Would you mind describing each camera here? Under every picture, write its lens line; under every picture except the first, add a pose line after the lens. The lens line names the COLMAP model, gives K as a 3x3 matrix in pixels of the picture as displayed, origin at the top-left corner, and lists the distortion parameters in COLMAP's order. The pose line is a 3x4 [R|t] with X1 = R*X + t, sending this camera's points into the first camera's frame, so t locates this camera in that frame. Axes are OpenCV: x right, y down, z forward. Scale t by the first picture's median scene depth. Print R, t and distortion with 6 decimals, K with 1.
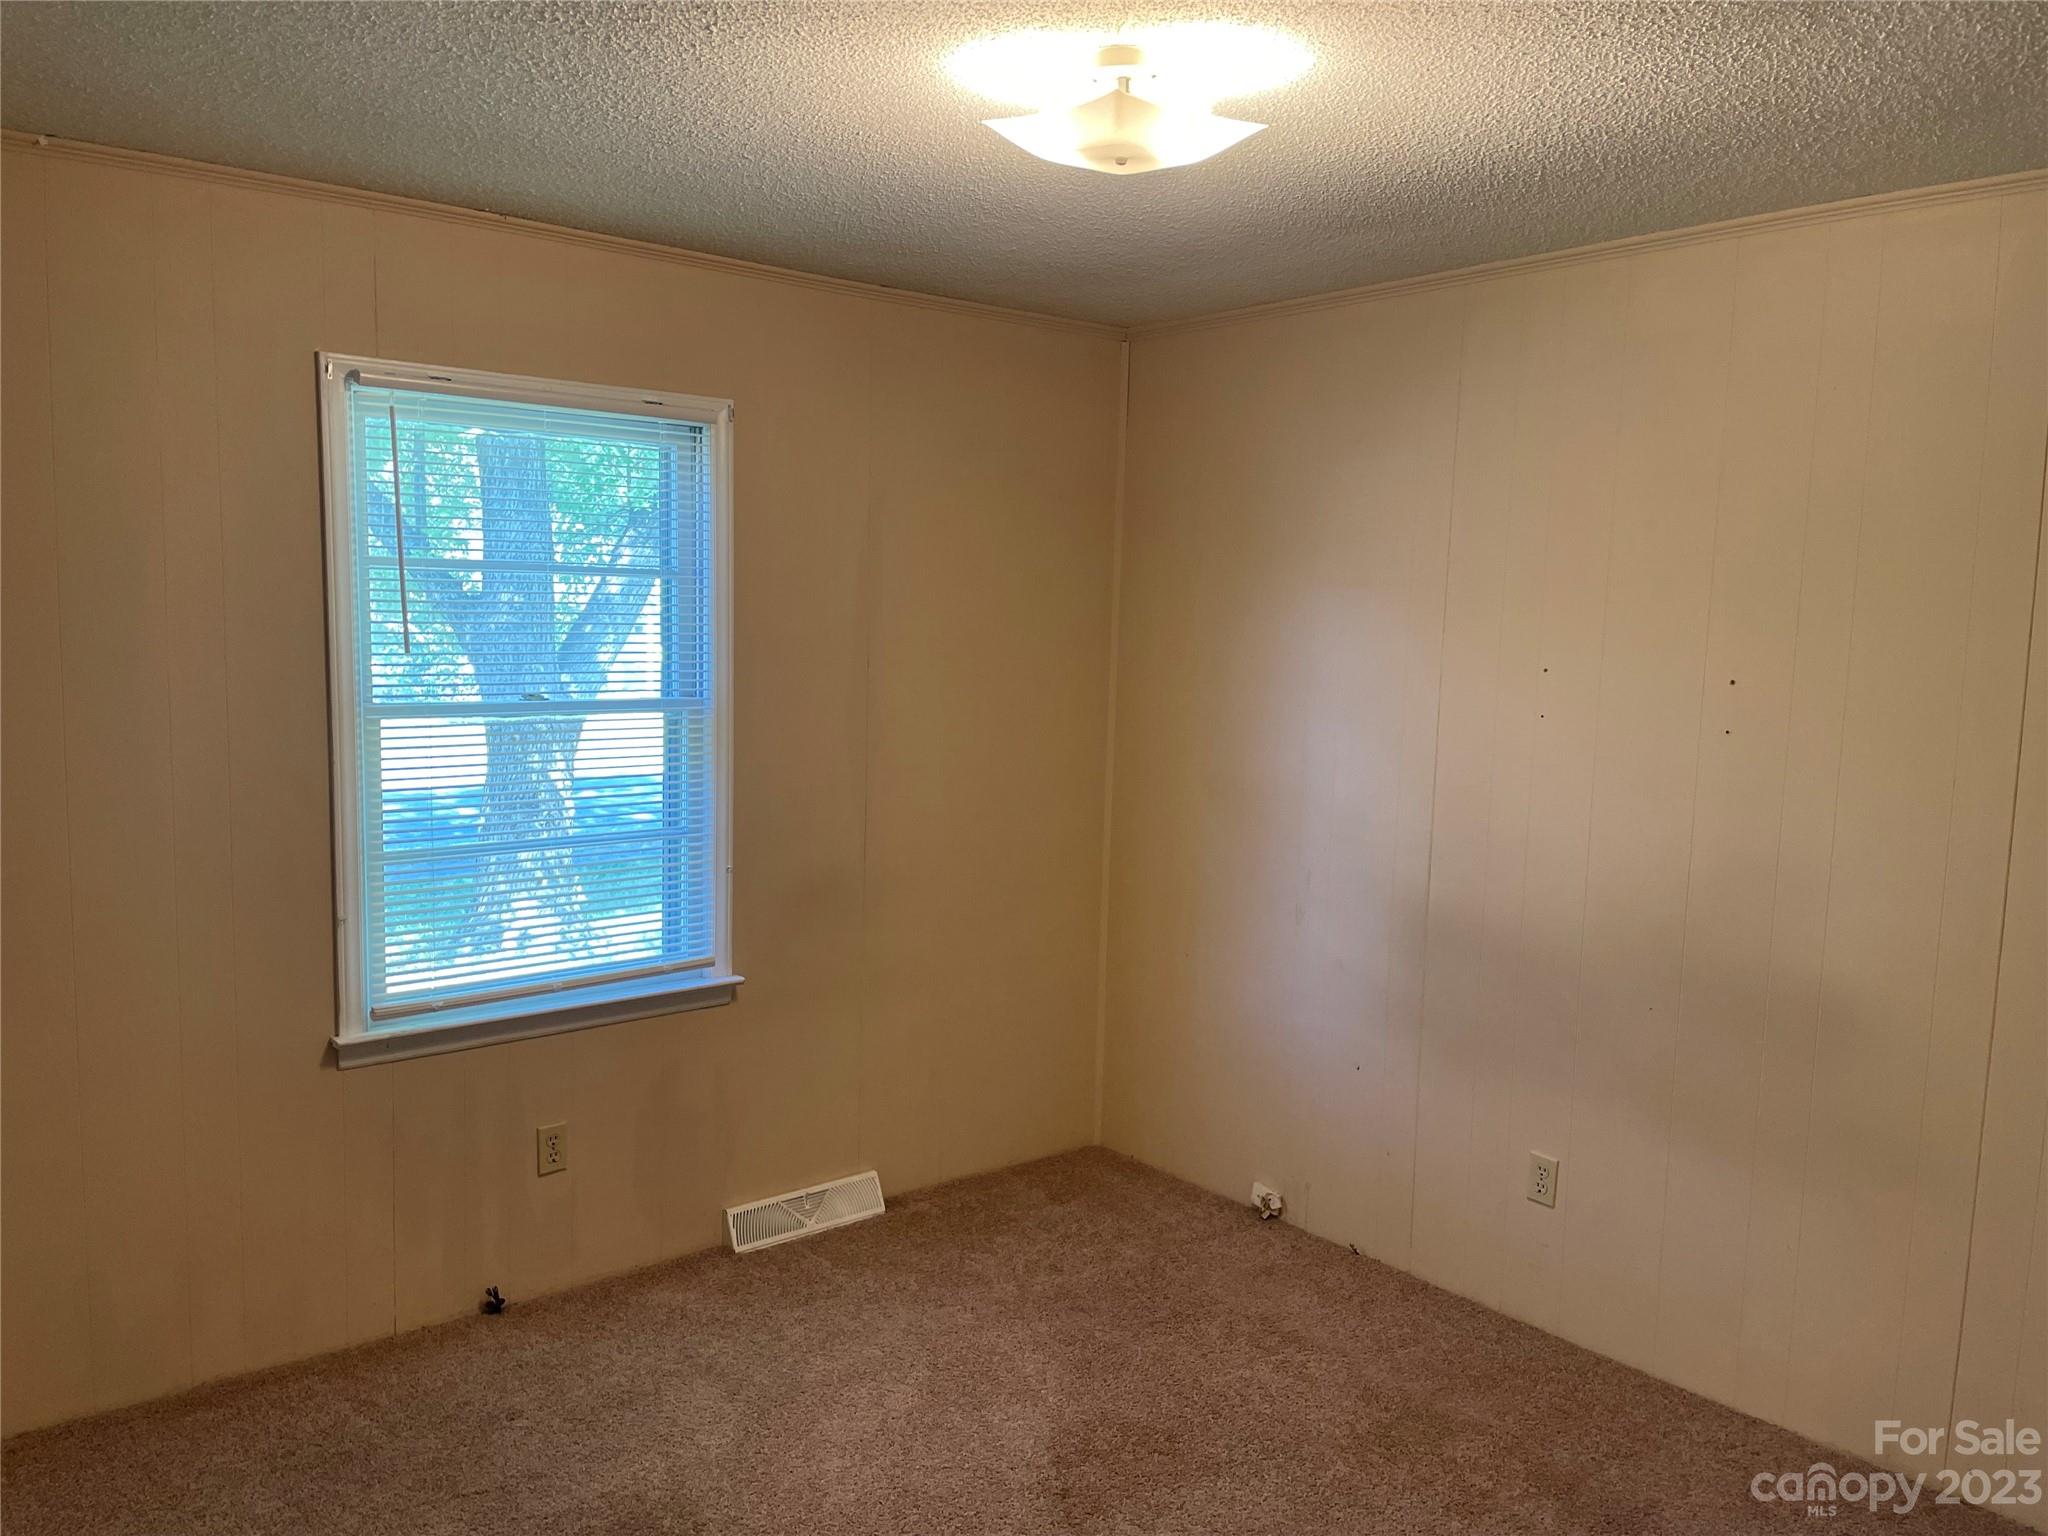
lens RADIAL K [[1546.4, 0, 1010.4], [0, 1546.4, 779.9], [0, 0, 1]] dist [0.092470, -0.136367]
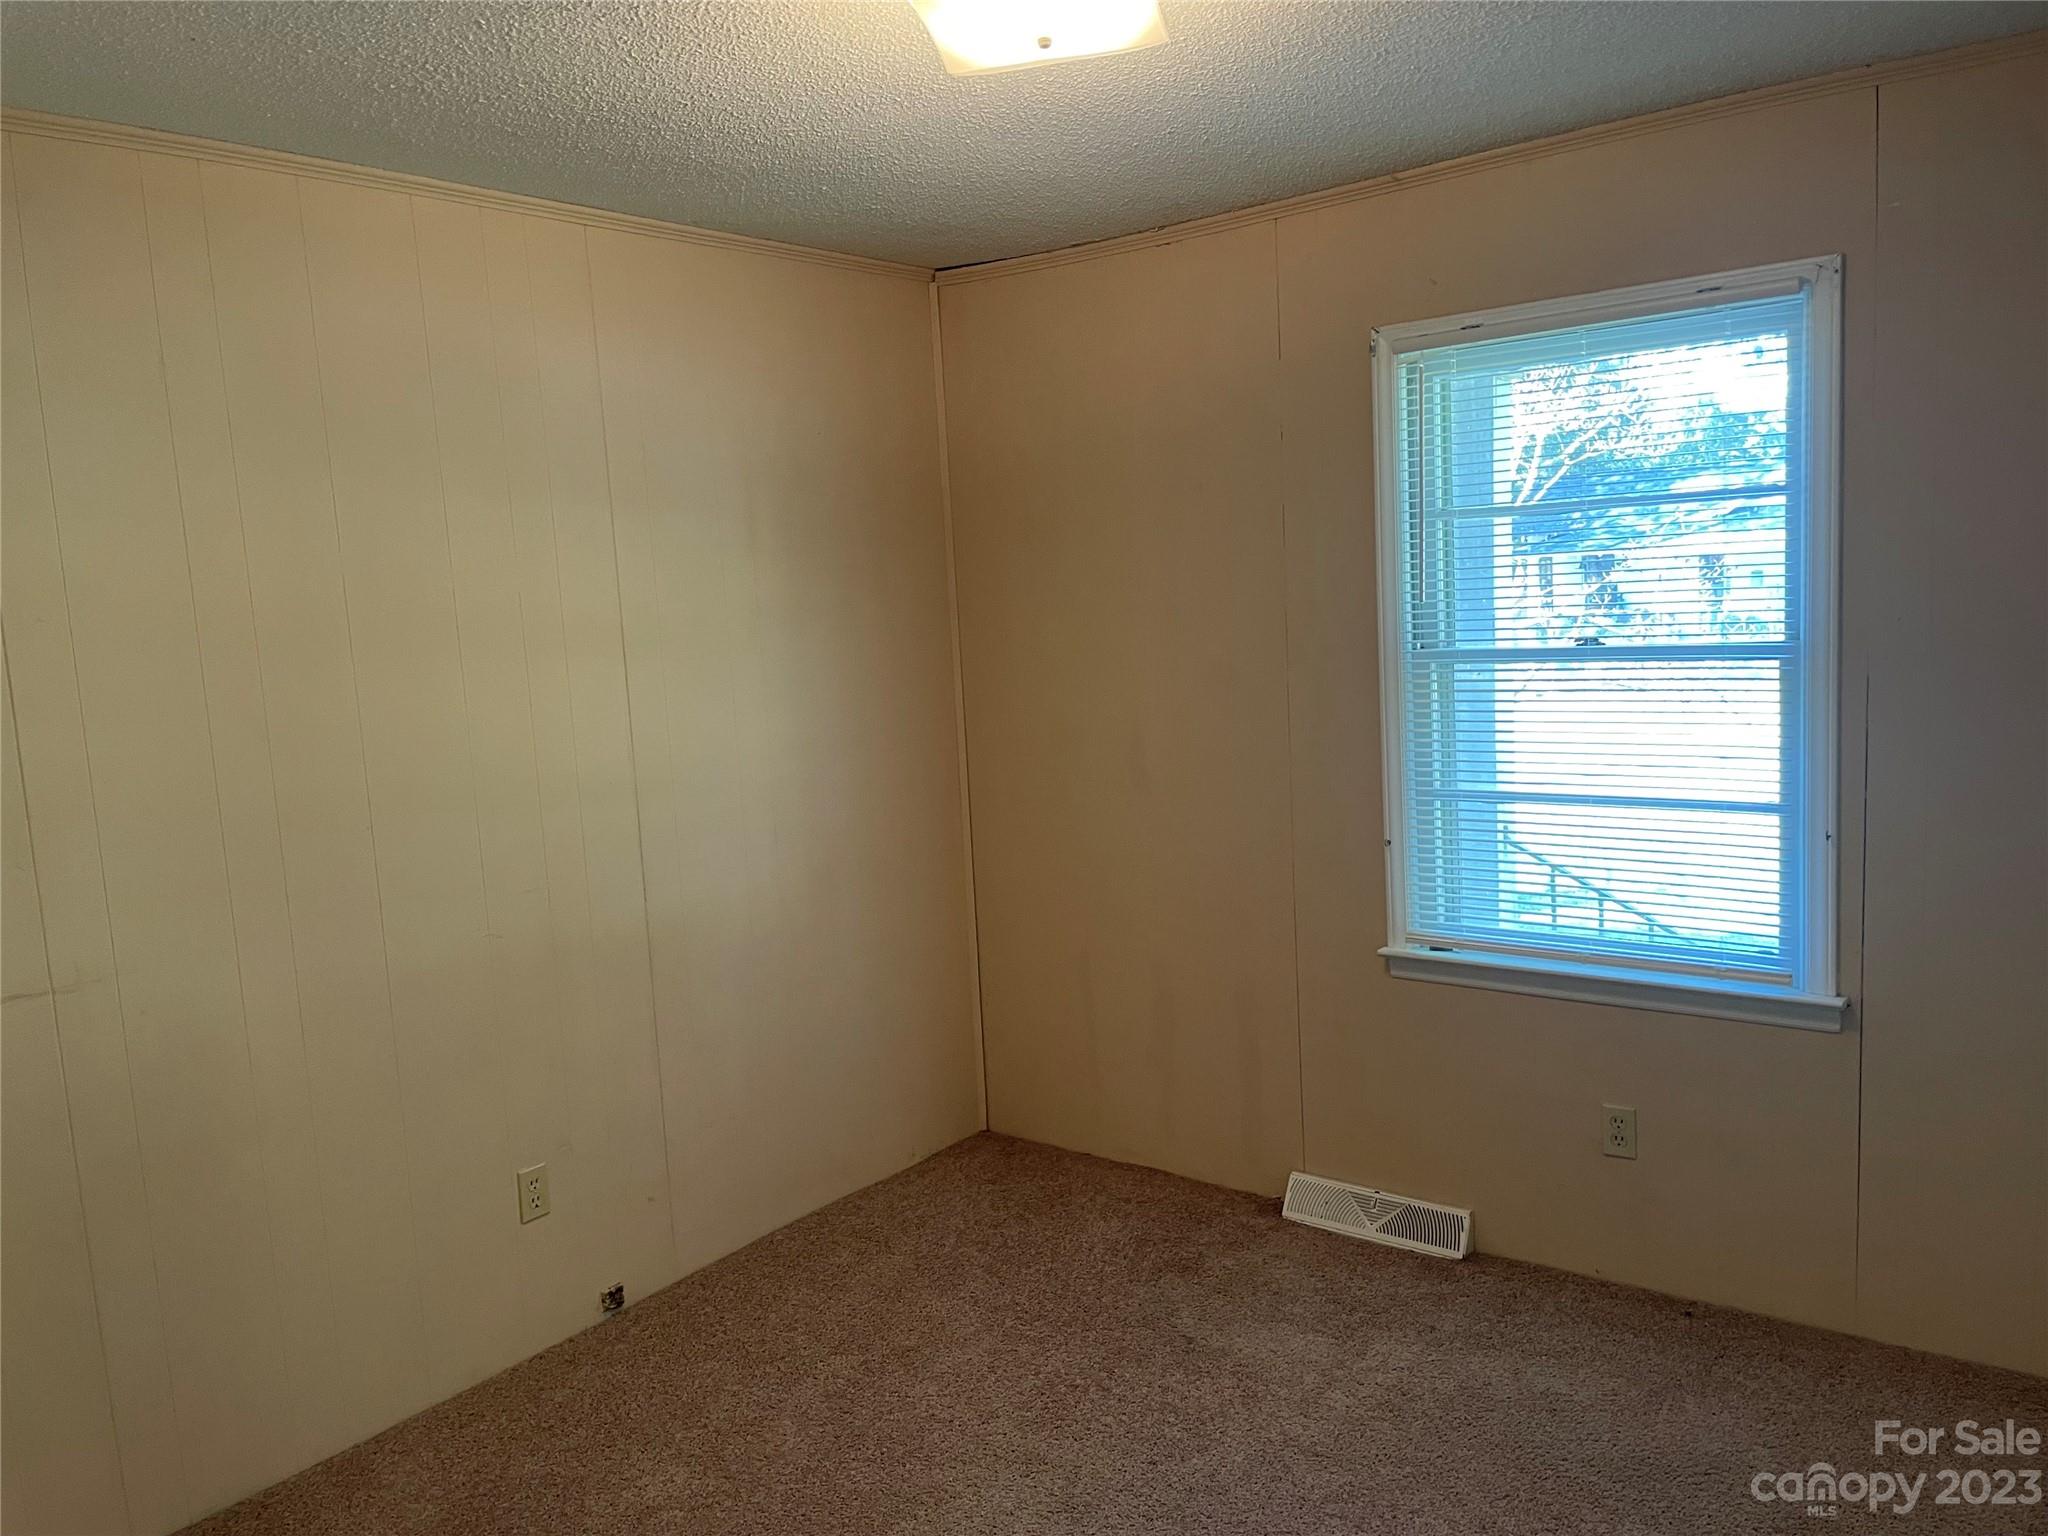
lens RADIAL K [[1558.8, 0, 1028.7], [0, 1558.8, 806.8], [0, 0, 1]] dist [0.042251, 0.002555]
pose [[0.199096, 0.116056, -0.973084, 0.582422], [-0.046756, 0.992957, 0.108860, -0.043941], [0.978864, 0.023824, 0.203120, 0.506124]]
